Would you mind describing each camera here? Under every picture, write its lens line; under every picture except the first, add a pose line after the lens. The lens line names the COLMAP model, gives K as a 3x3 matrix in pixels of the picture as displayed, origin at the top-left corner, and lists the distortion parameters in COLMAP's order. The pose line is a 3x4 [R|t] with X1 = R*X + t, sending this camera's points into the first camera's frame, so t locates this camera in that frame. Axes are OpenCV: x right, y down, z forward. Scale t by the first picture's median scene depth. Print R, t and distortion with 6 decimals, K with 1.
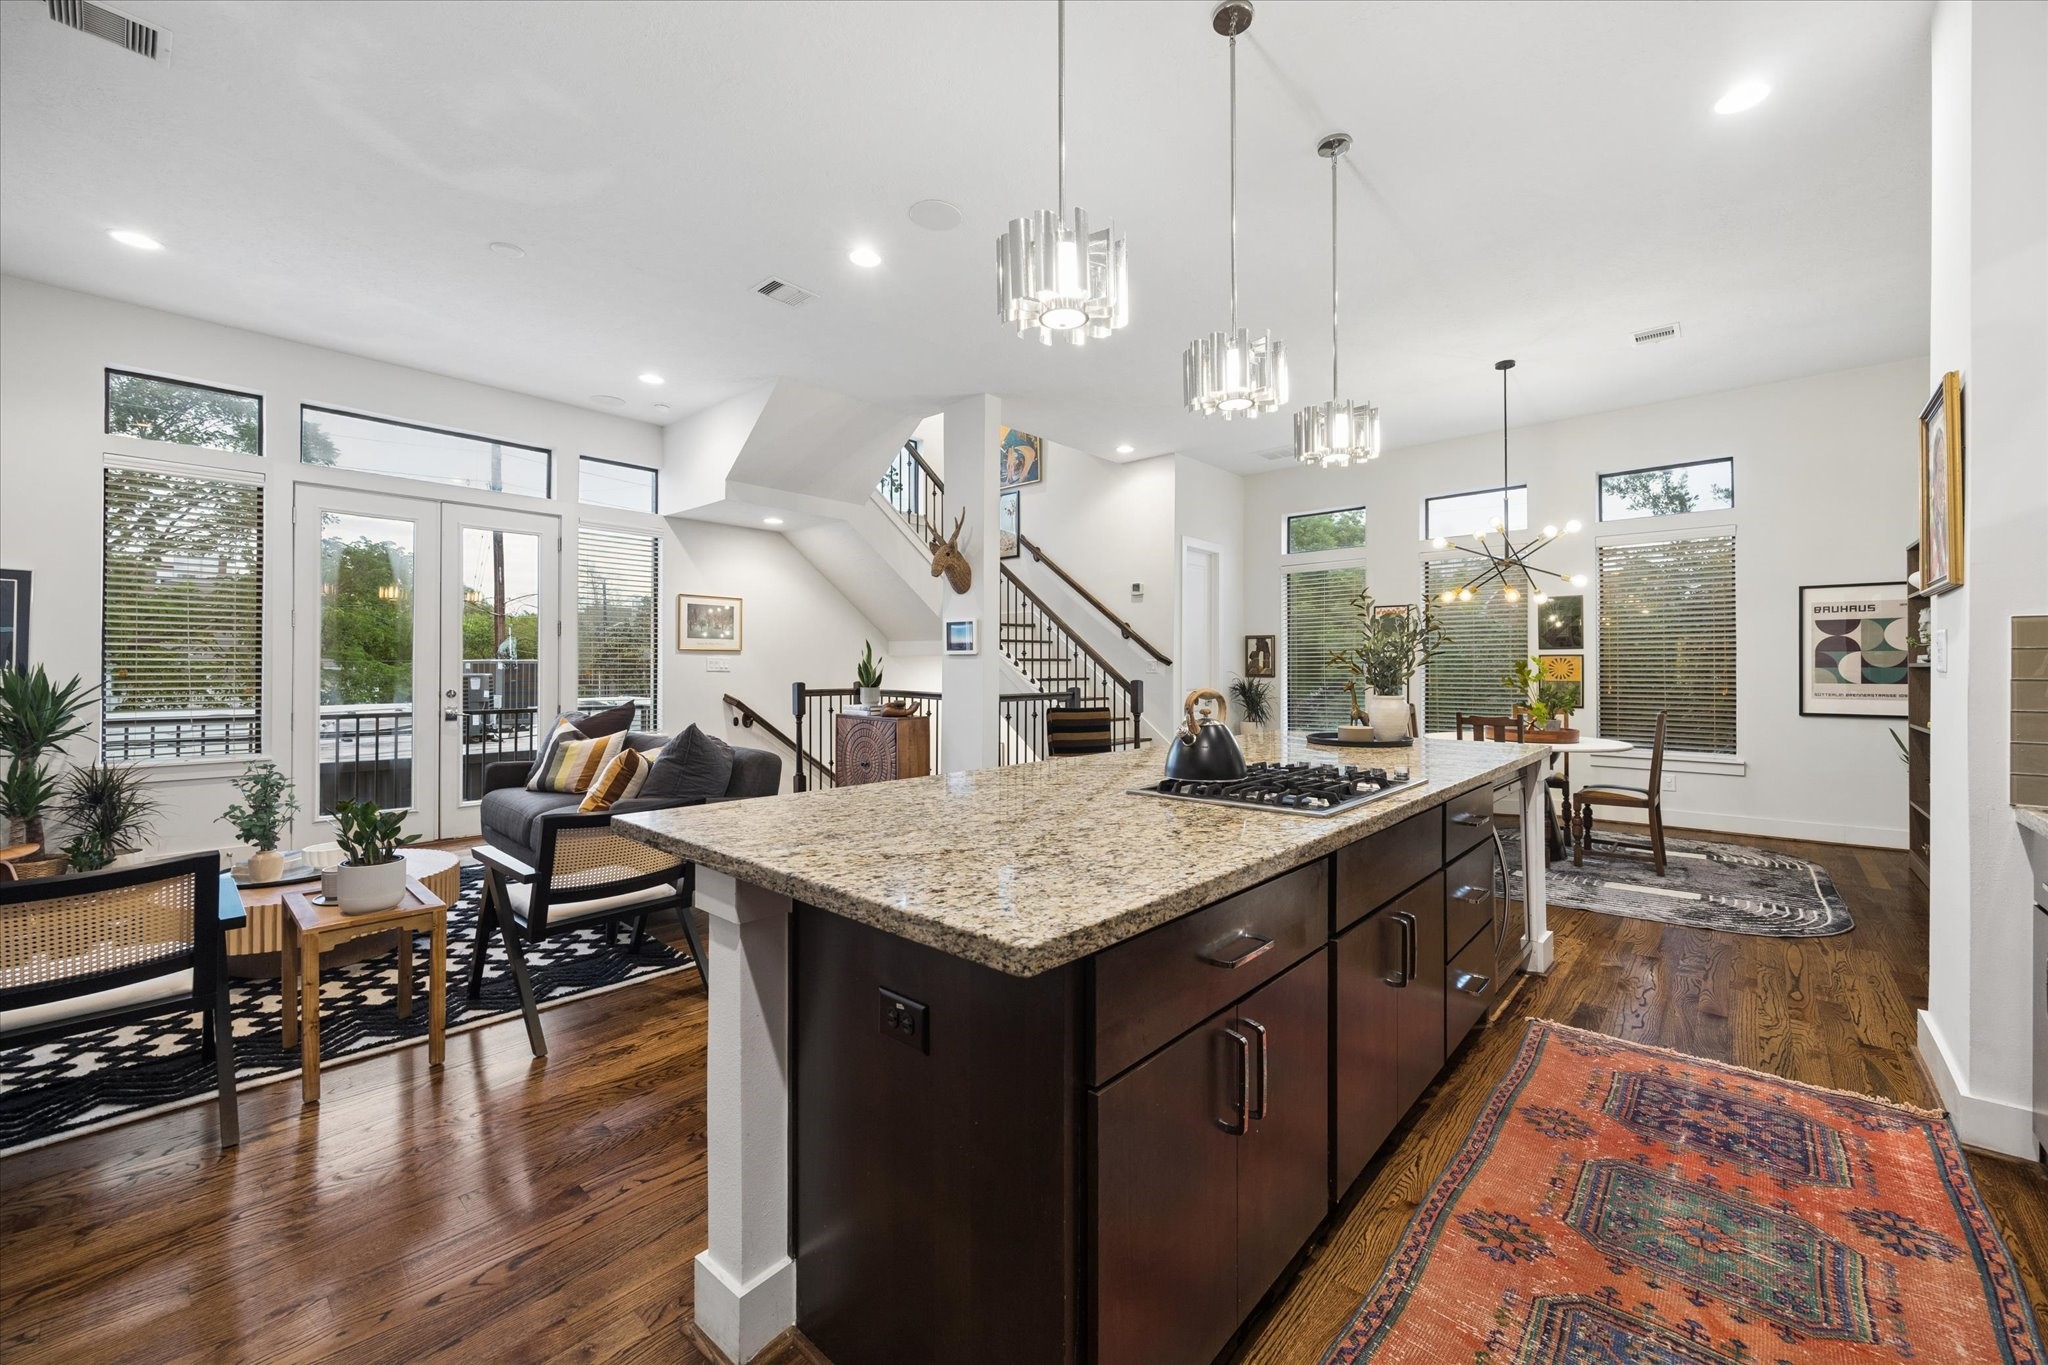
lens RADIAL K [[798.9, 0, 1041.3], [0, 798.9, 664.4], [0, 0, 1]] dist [-0.000603, -0.000733]
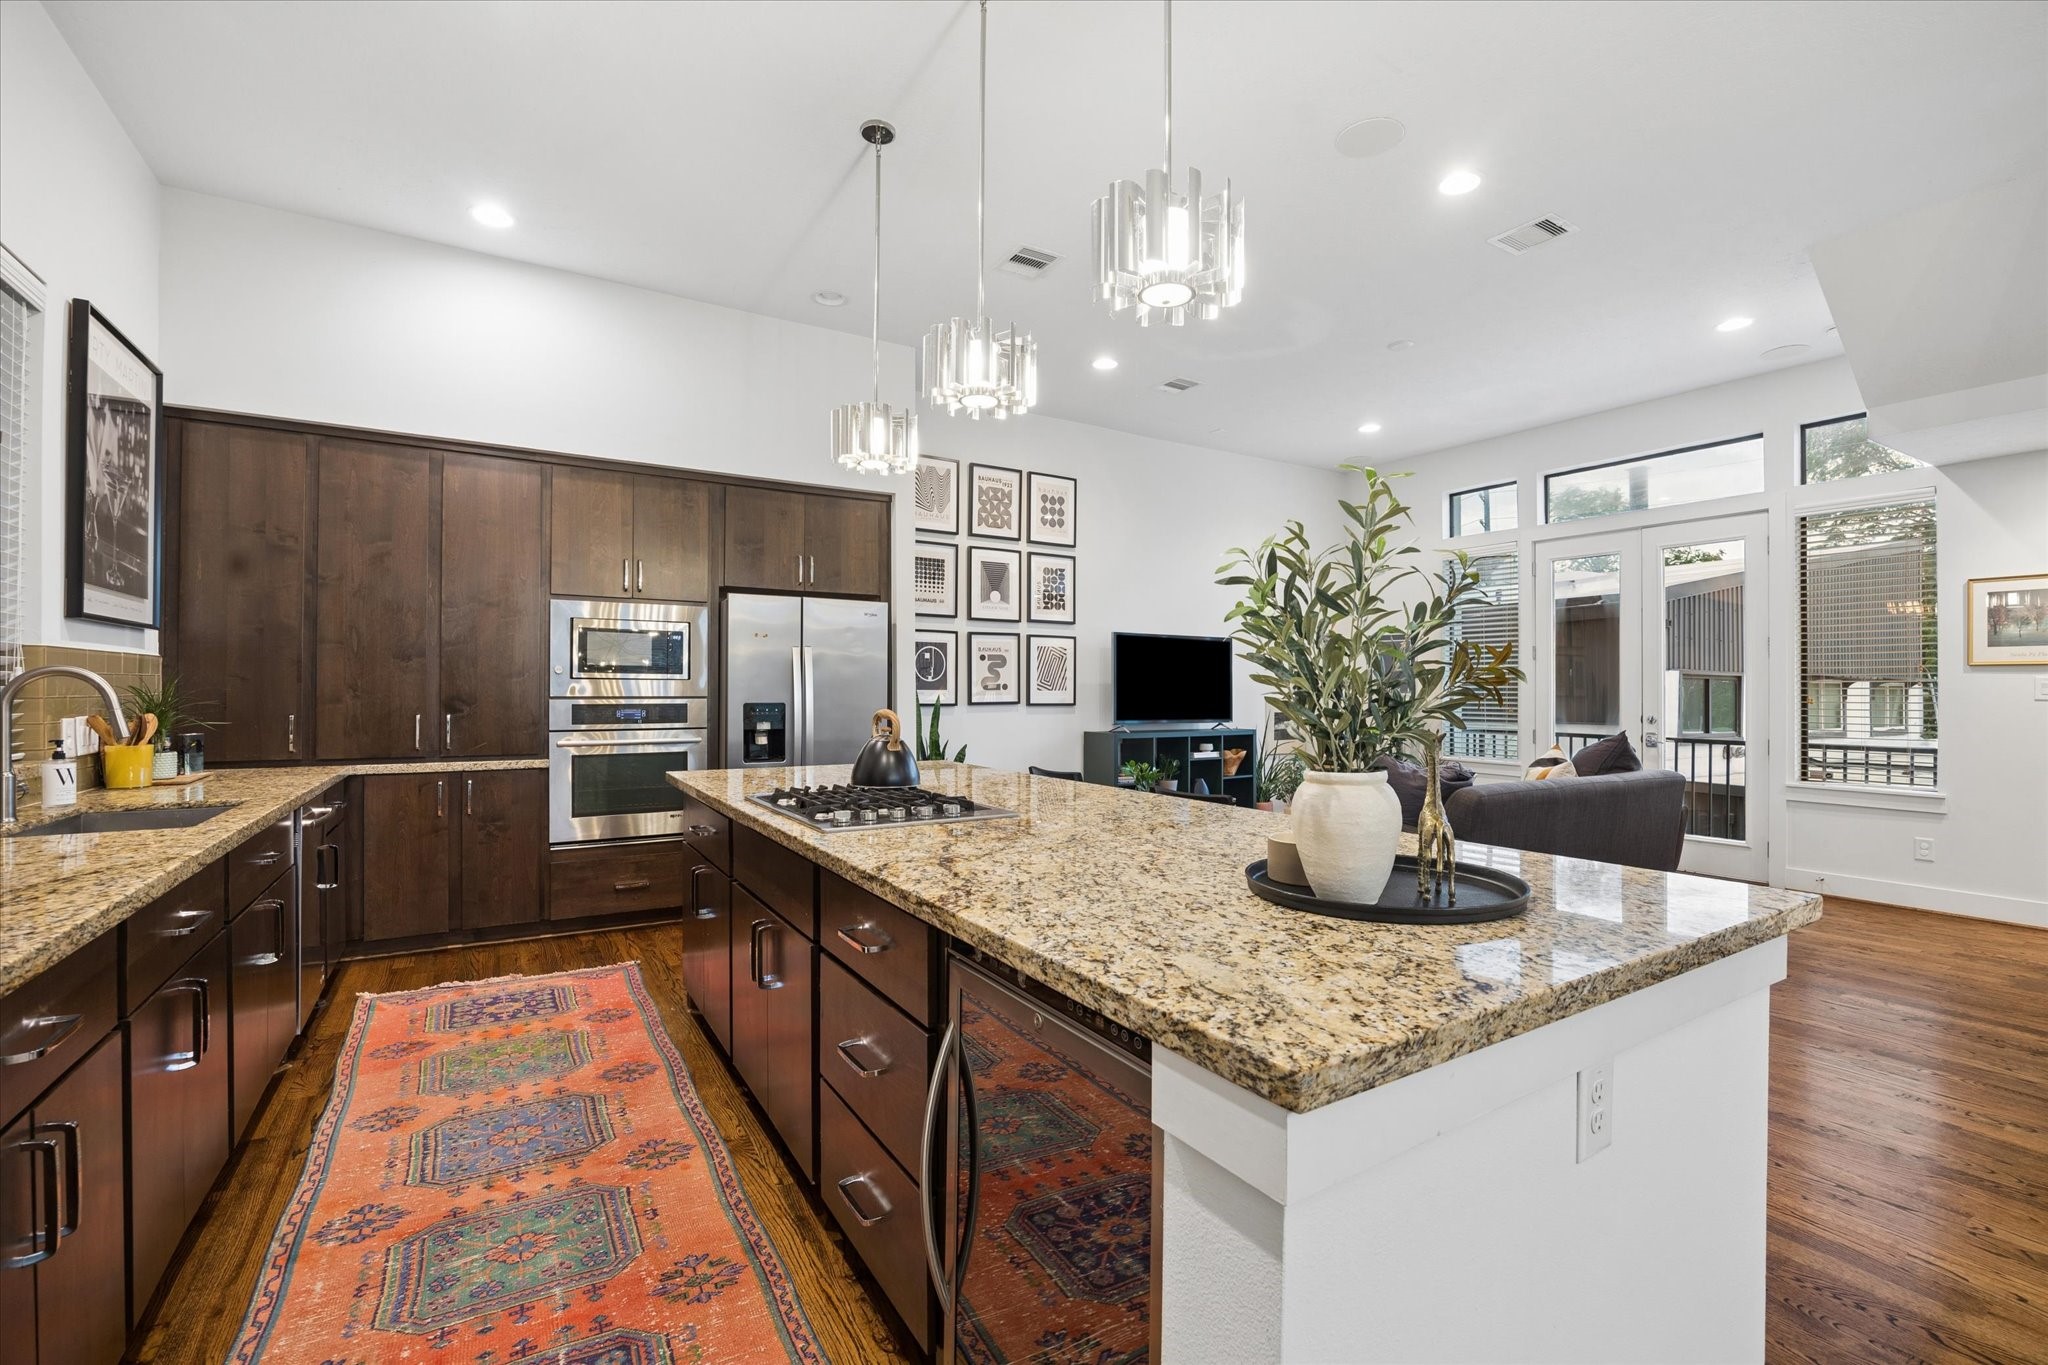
lens RADIAL K [[891.4, 0, 1040.1], [0, 891.4, 686.8], [0, 0, 1]] dist [-0.016364, 0.000302]
pose [[-0.286482, -0.006872, -0.958061, 0.942657], [0.001630, 0.999969, -0.007660, 0.005219], [0.958084, -0.003756, -0.286462, 1.073141]]
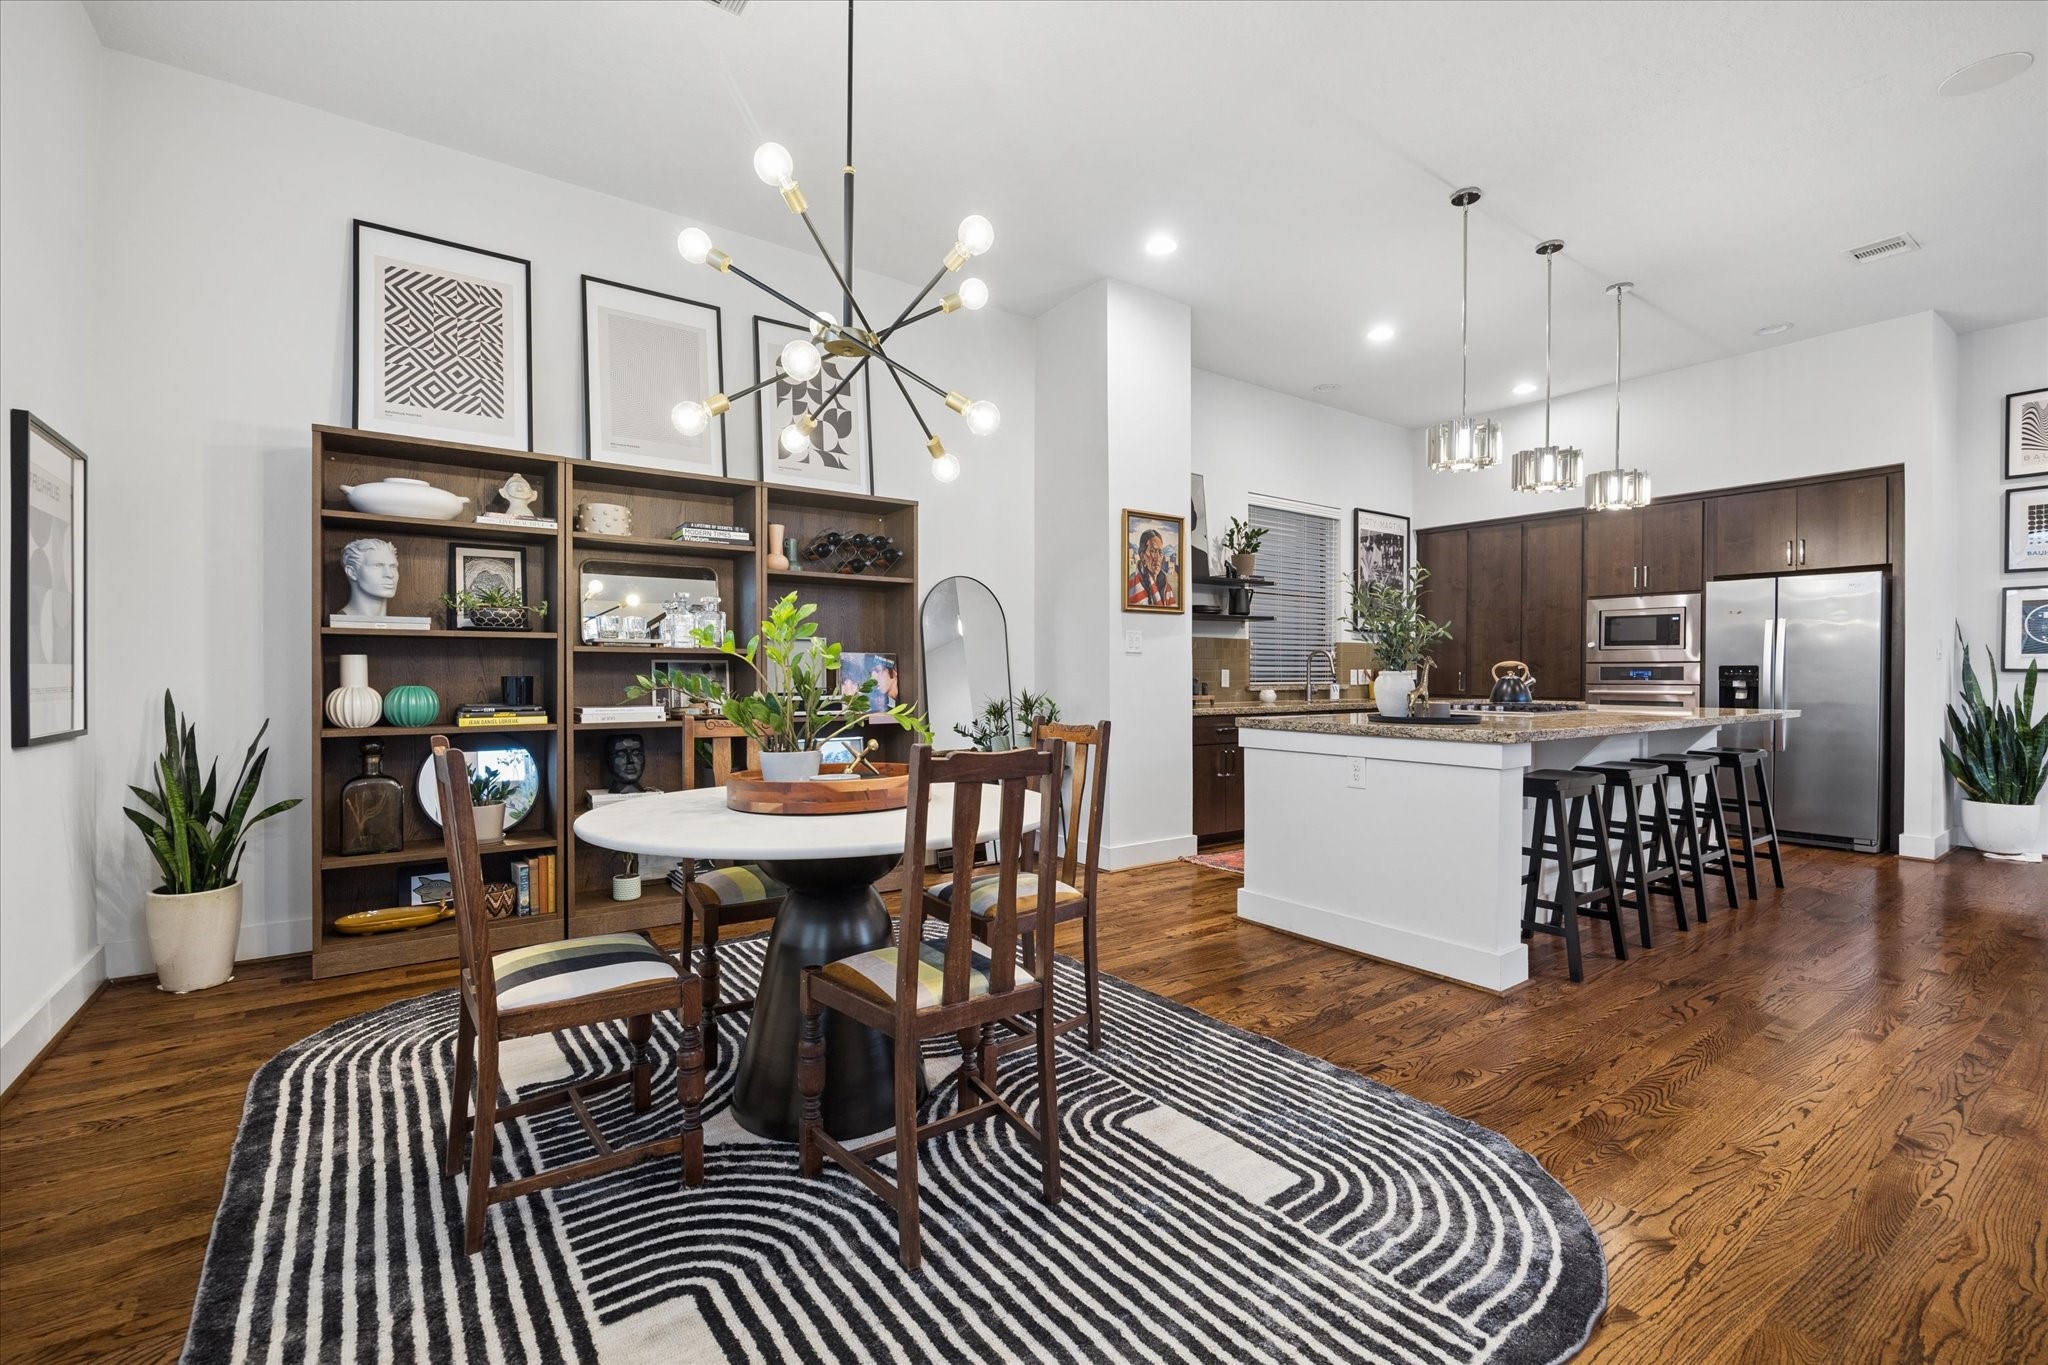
lens RADIAL K [[914.6, 0, 1024.0], [0, 914.6, 682.5], [0, 0, 1]] dist [0.000871, 0.000013]
pose [[-0.976885, -0.006015, 0.213683, 0.706895], [-0.004844, 0.999970, 0.006005, 0.052515], [-0.213712, 0.004831, -0.976885, 2.453987]]
